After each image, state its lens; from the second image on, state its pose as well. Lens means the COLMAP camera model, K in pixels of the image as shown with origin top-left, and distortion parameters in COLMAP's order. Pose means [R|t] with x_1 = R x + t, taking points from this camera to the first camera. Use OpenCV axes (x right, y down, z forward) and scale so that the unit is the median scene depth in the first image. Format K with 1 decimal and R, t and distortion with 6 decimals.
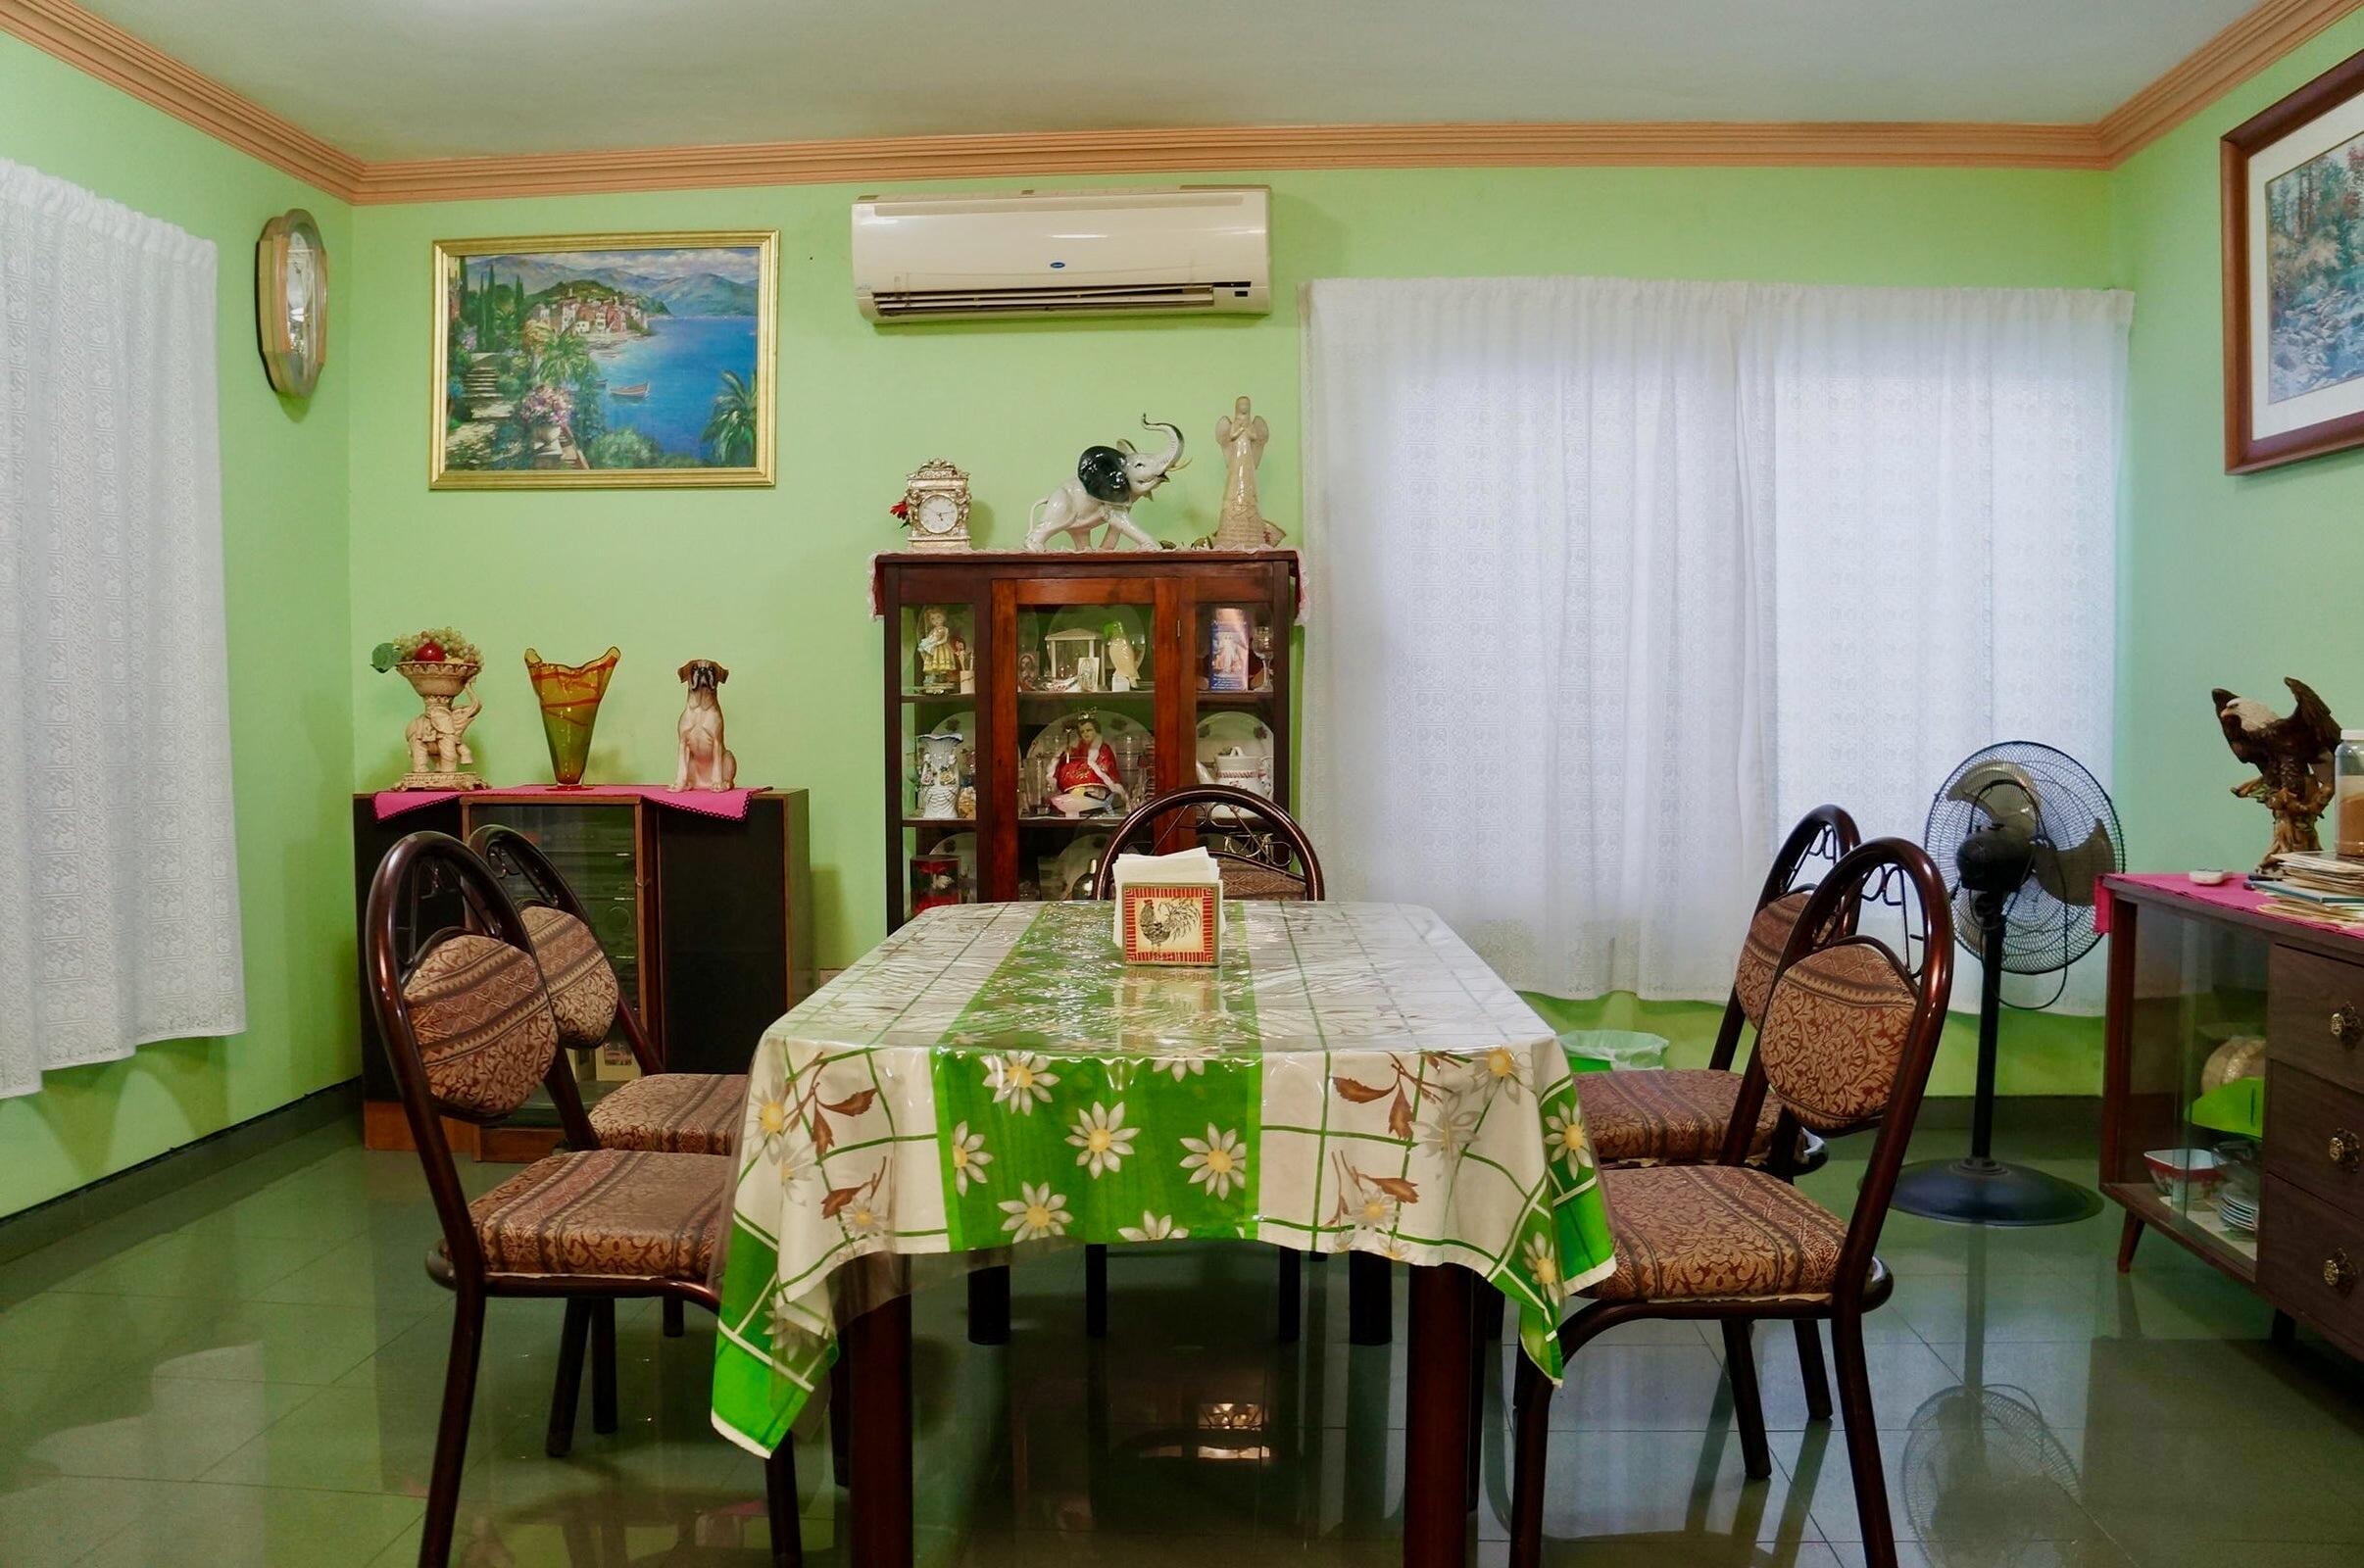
lens RADIAL K [[1855.7, 0, 1182.0], [0, 1855.7, 784.0], [0, 0, 1]] dist [-0.172530, 0.117475]
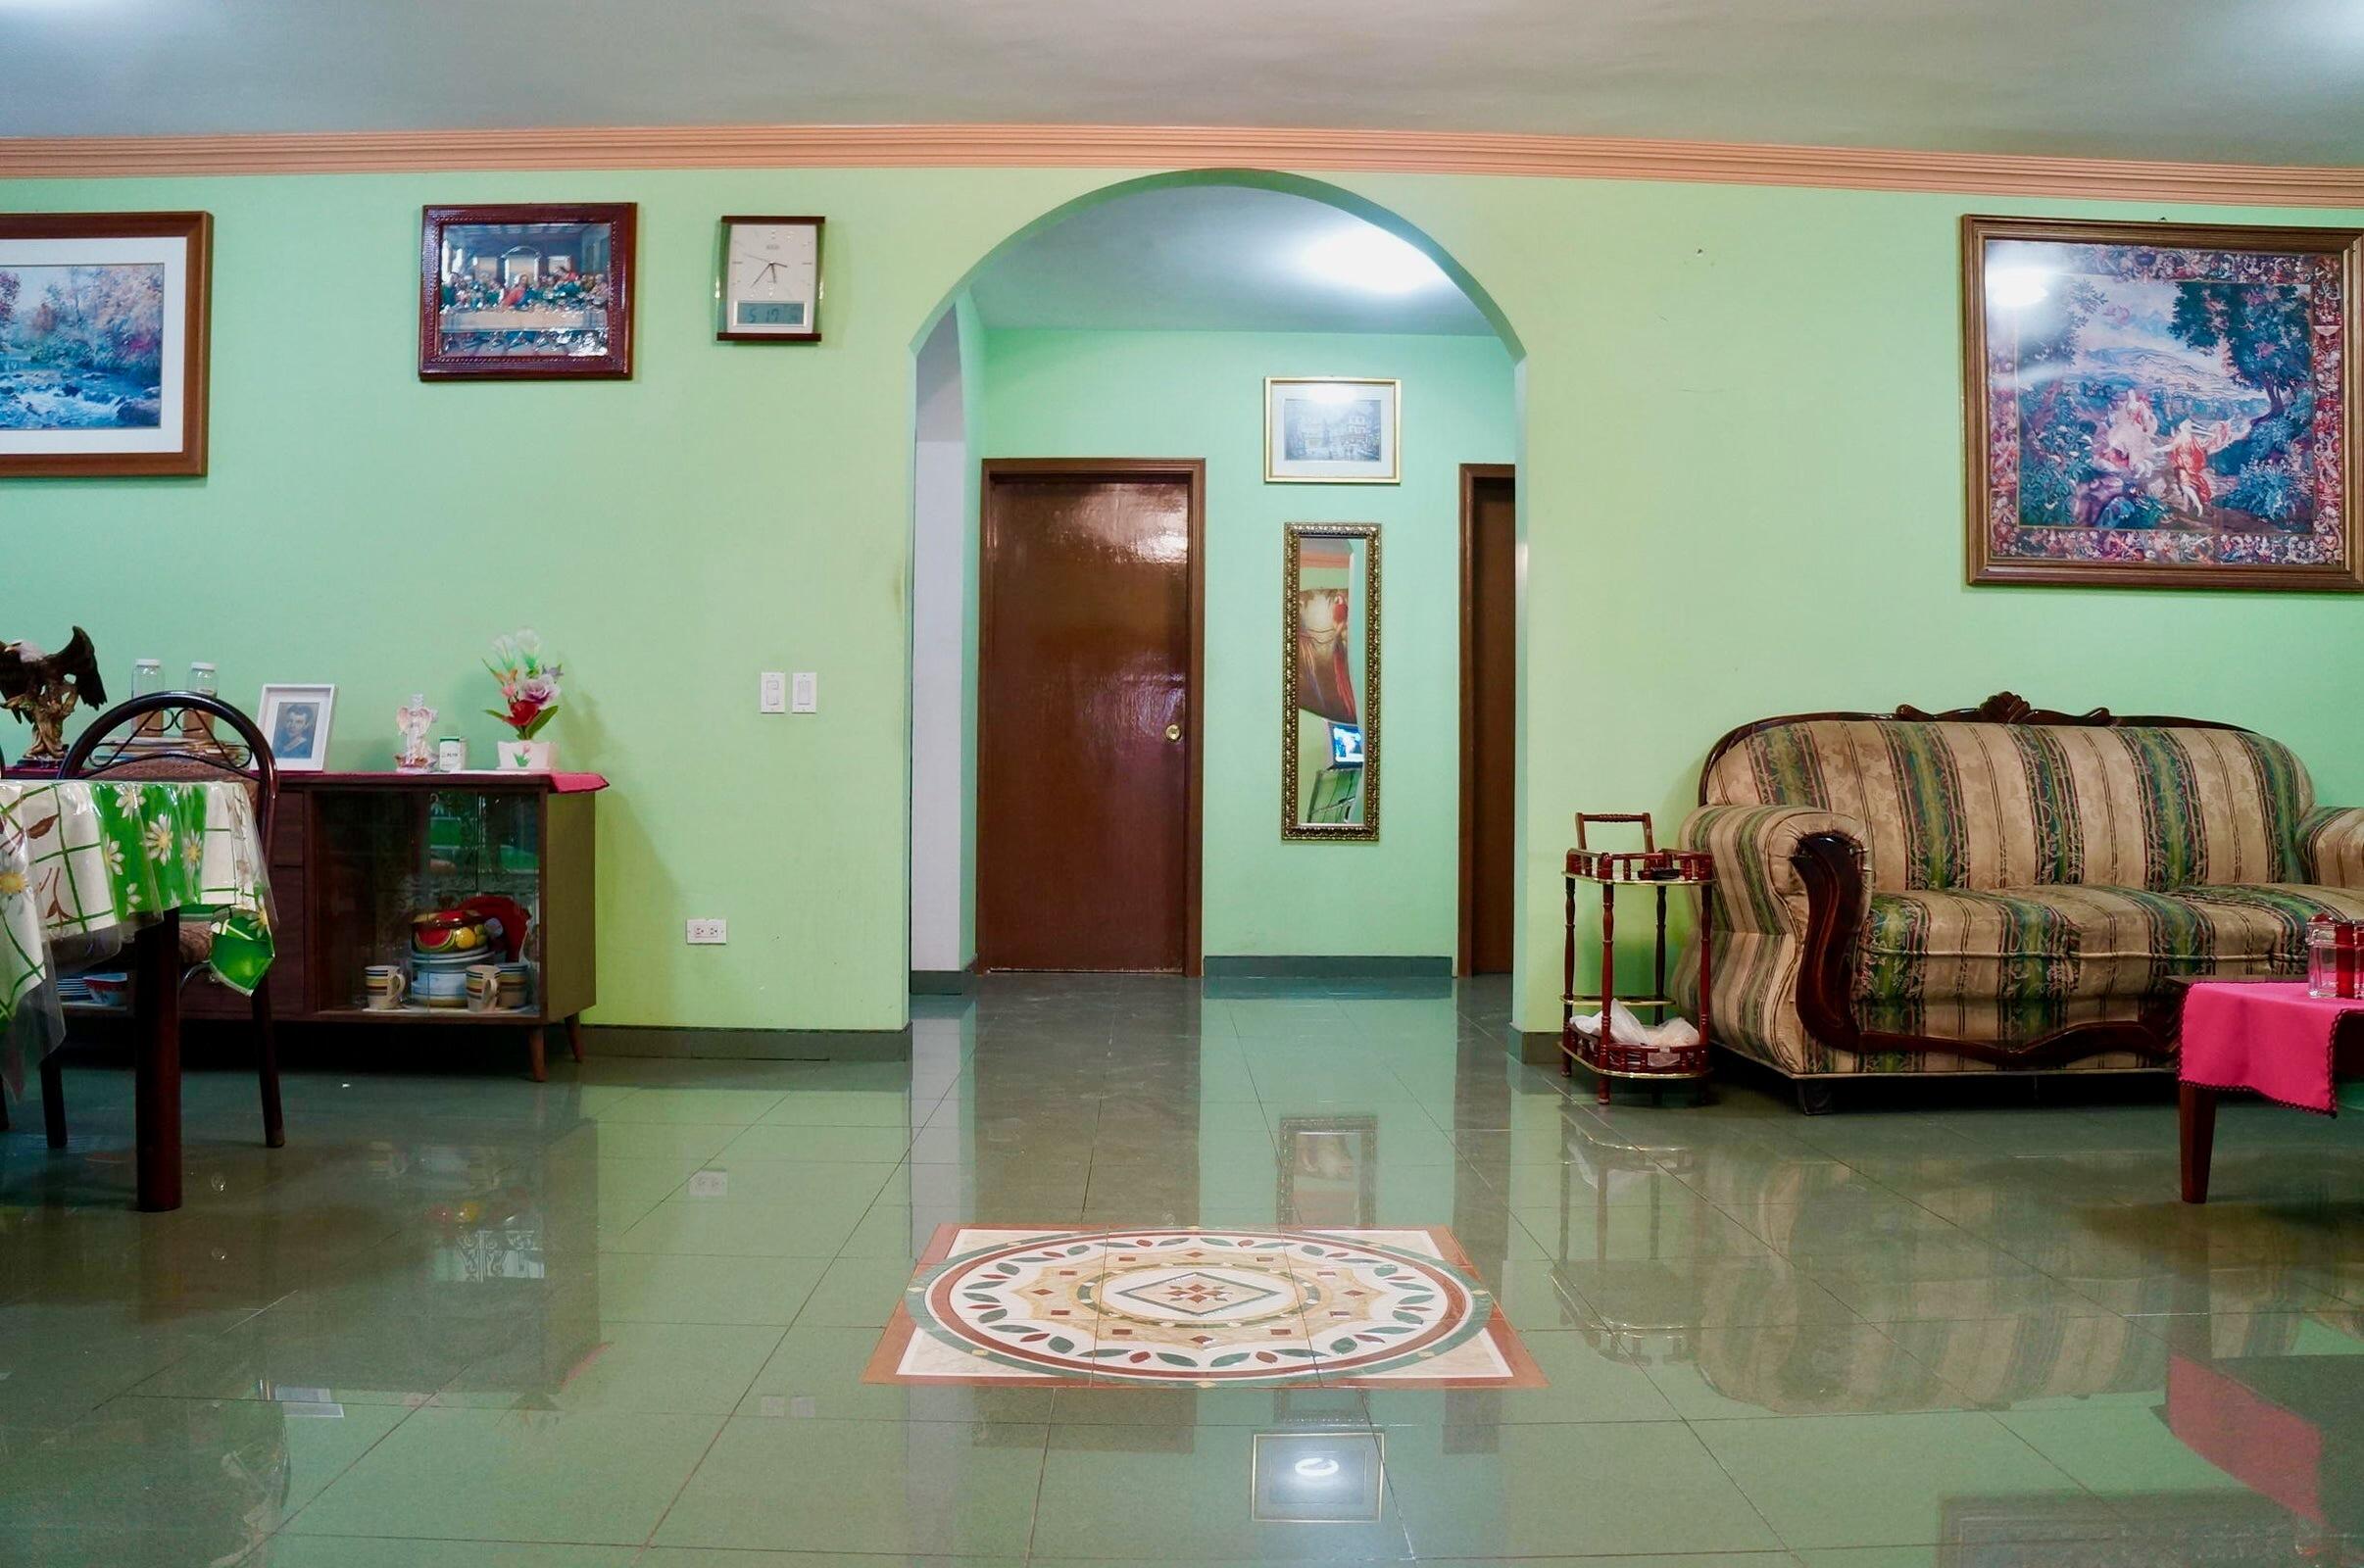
lens RADIAL K [[1845.3, 0, 1182.0], [0, 1845.3, 784.0], [0, 0, 1]] dist [-0.190562, 0.129776]
pose [[-0.082159, -0.001047, 0.996619, -0.659471], [0.038550, 0.999248, 0.004228, 0.074470], [-0.995873, 0.038767, -0.082057, 0.124000]]
